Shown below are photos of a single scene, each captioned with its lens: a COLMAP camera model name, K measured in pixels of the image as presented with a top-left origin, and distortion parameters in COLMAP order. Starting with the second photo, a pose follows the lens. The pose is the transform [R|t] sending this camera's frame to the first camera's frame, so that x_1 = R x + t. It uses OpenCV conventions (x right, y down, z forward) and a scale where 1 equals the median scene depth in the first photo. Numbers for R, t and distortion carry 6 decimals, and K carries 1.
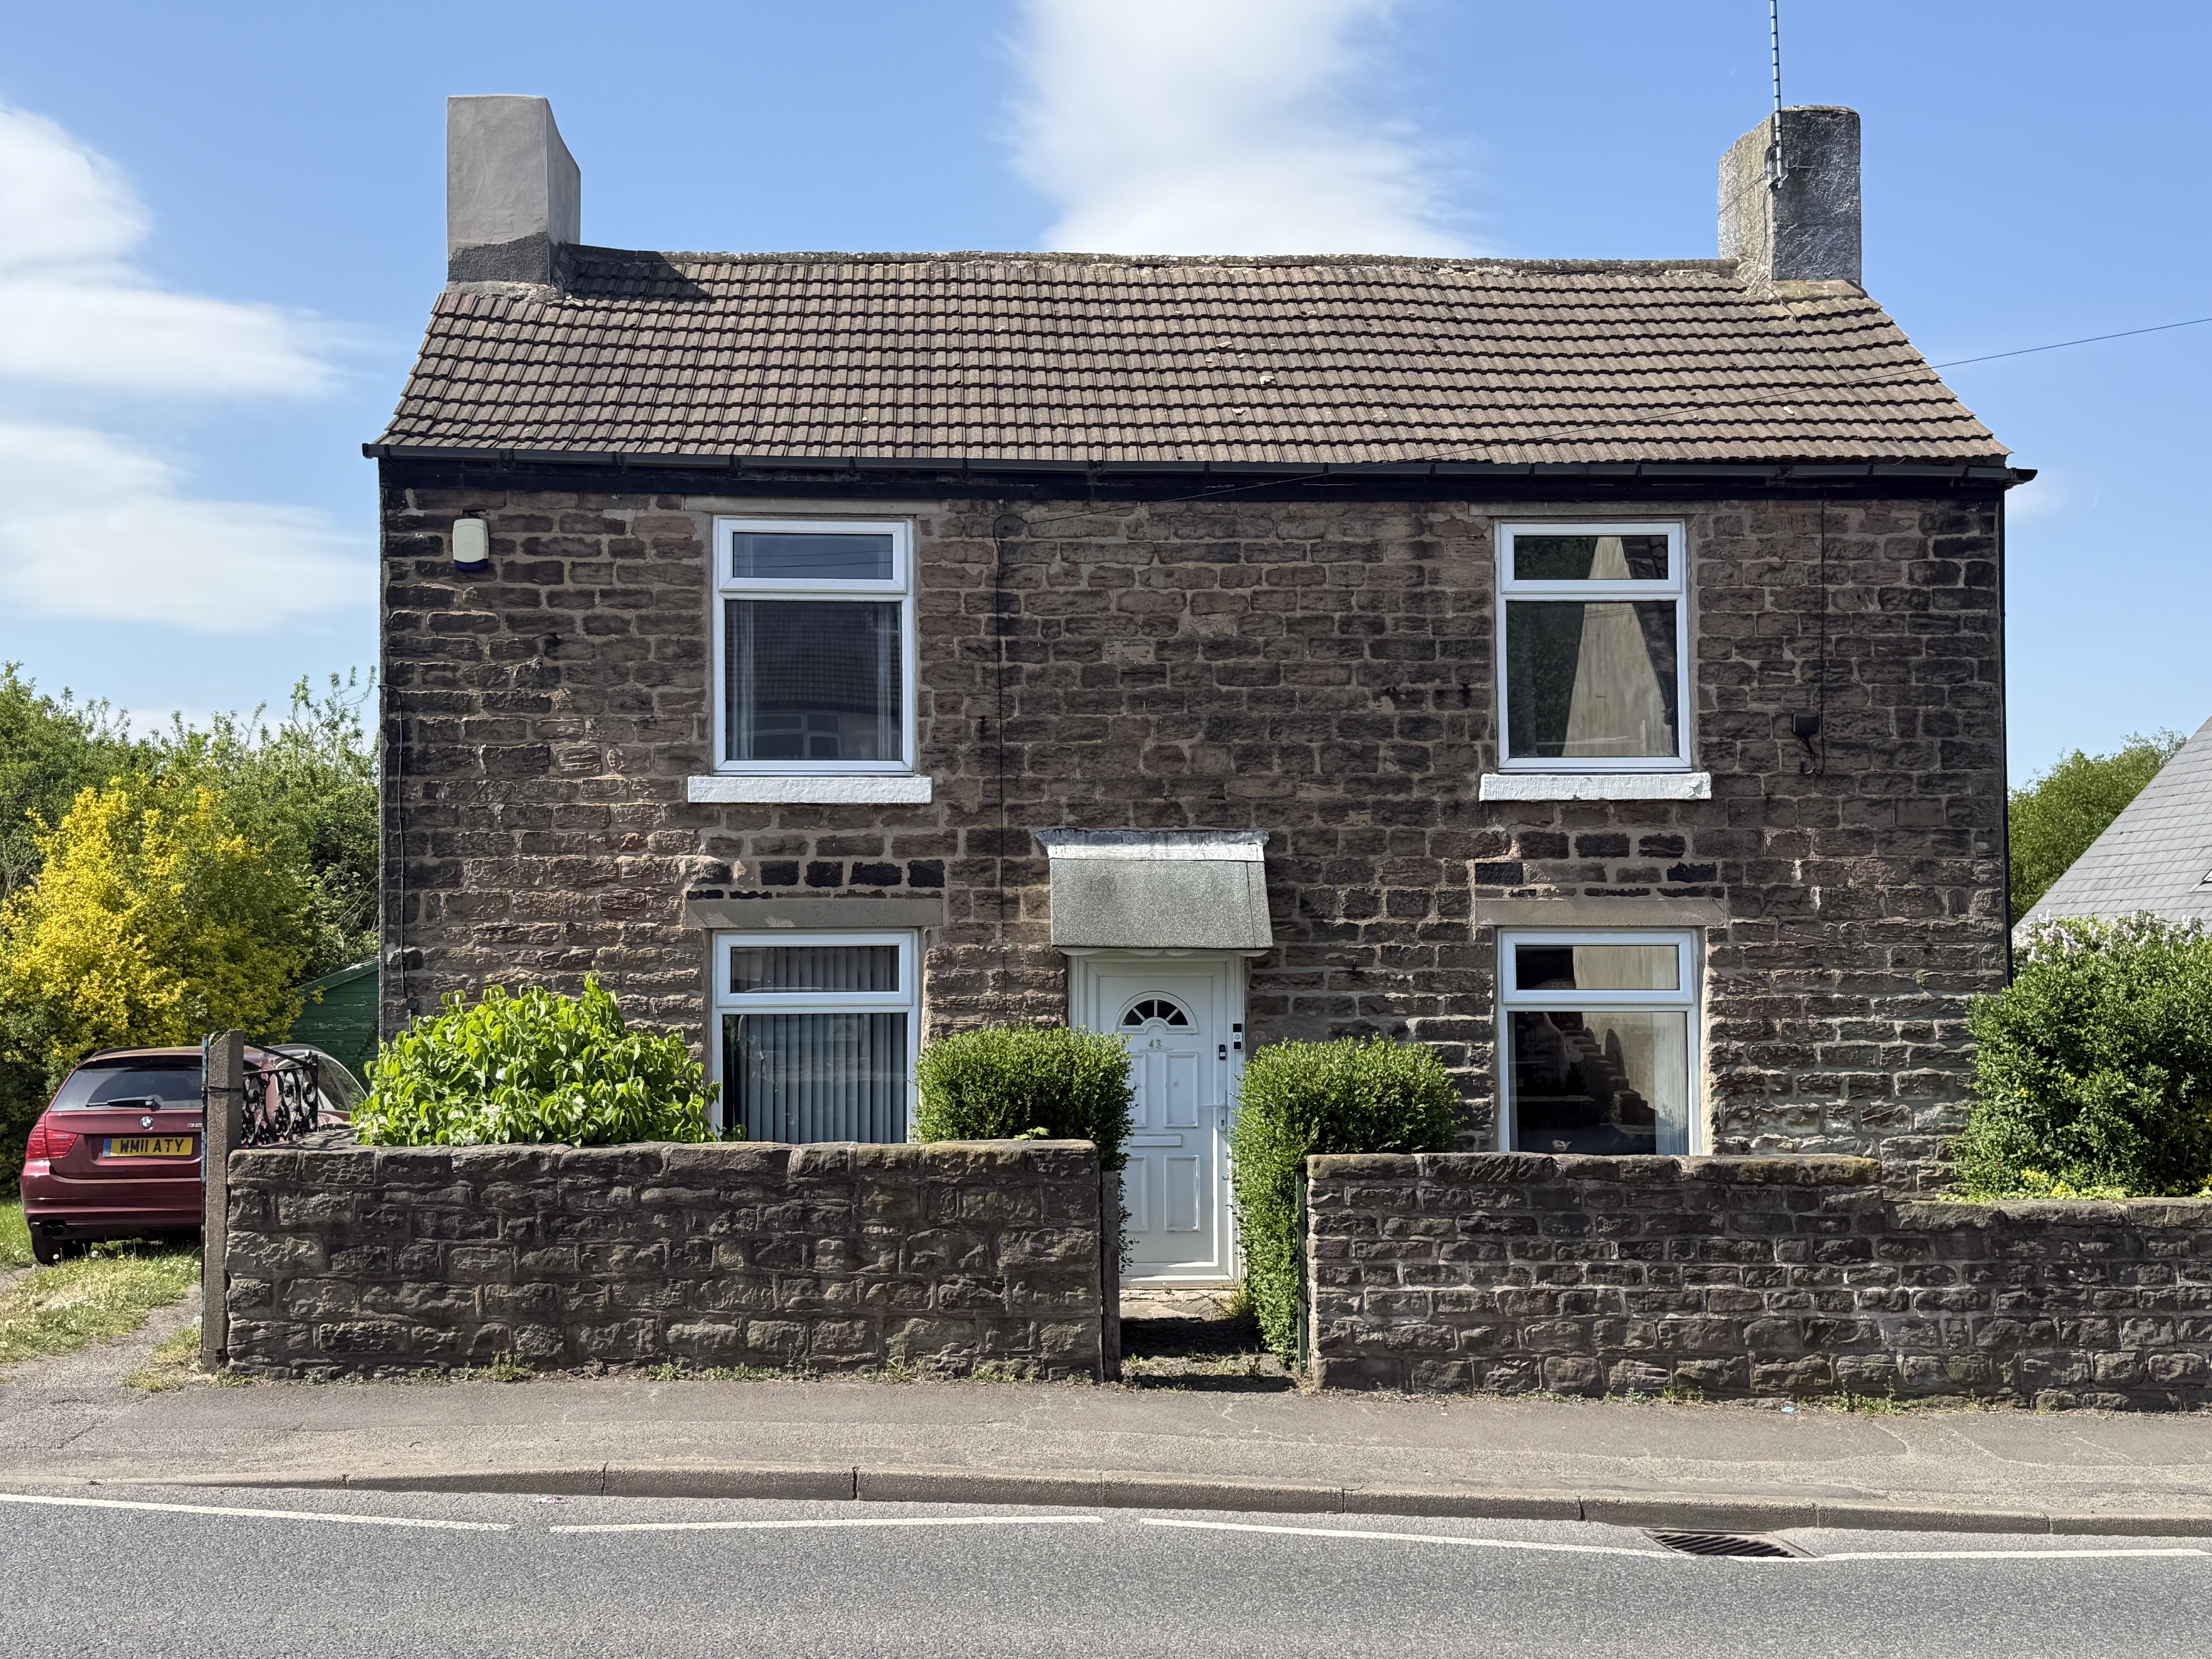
lens RADIAL K [[2385.0, 0, 1104.9], [0, 2385.0, 842.6], [0, 0, 1]] dist [0.203268, -0.441532]
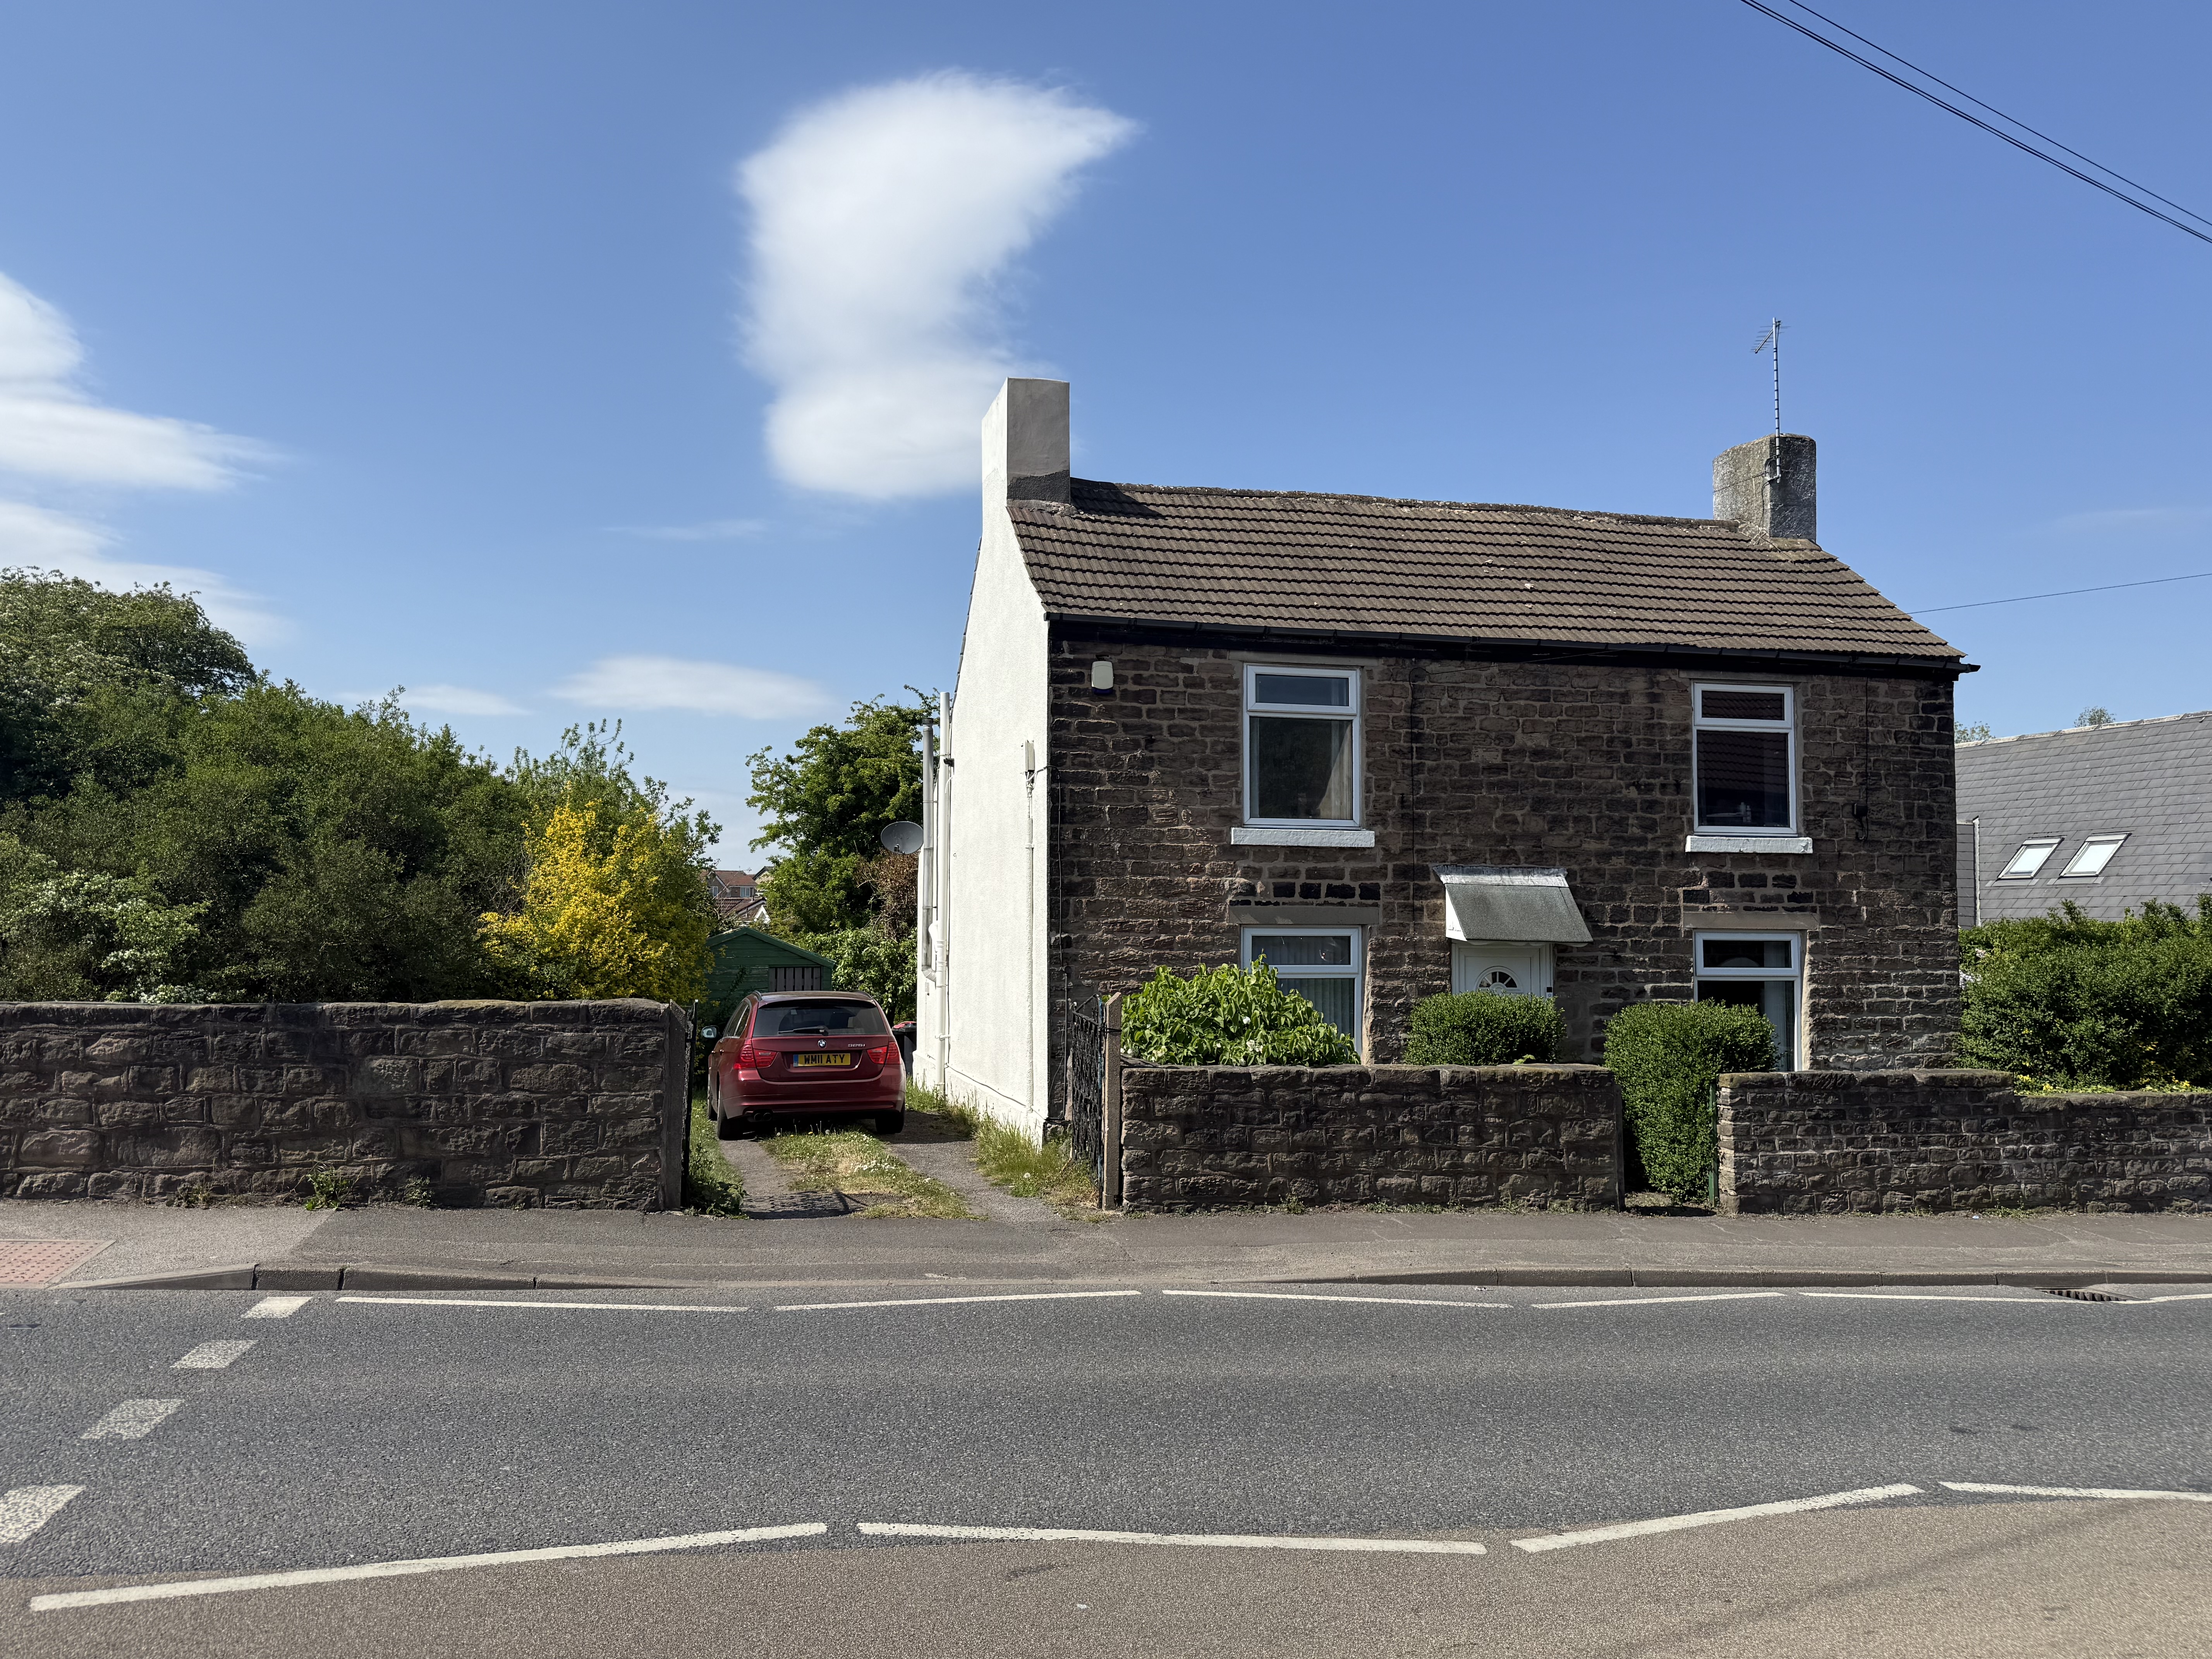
lens RADIAL K [[1608.7, 0, 1104.5], [0, 1608.7, 837.3], [0, 0, 1]] dist [0.196059, -0.447197]
pose [[0.983630, 0.020753, 0.179000, -0.441921], [-0.021231, 0.999774, 0.000757, -0.020129], [-0.178944, -0.004545, 0.983849, -0.030509]]
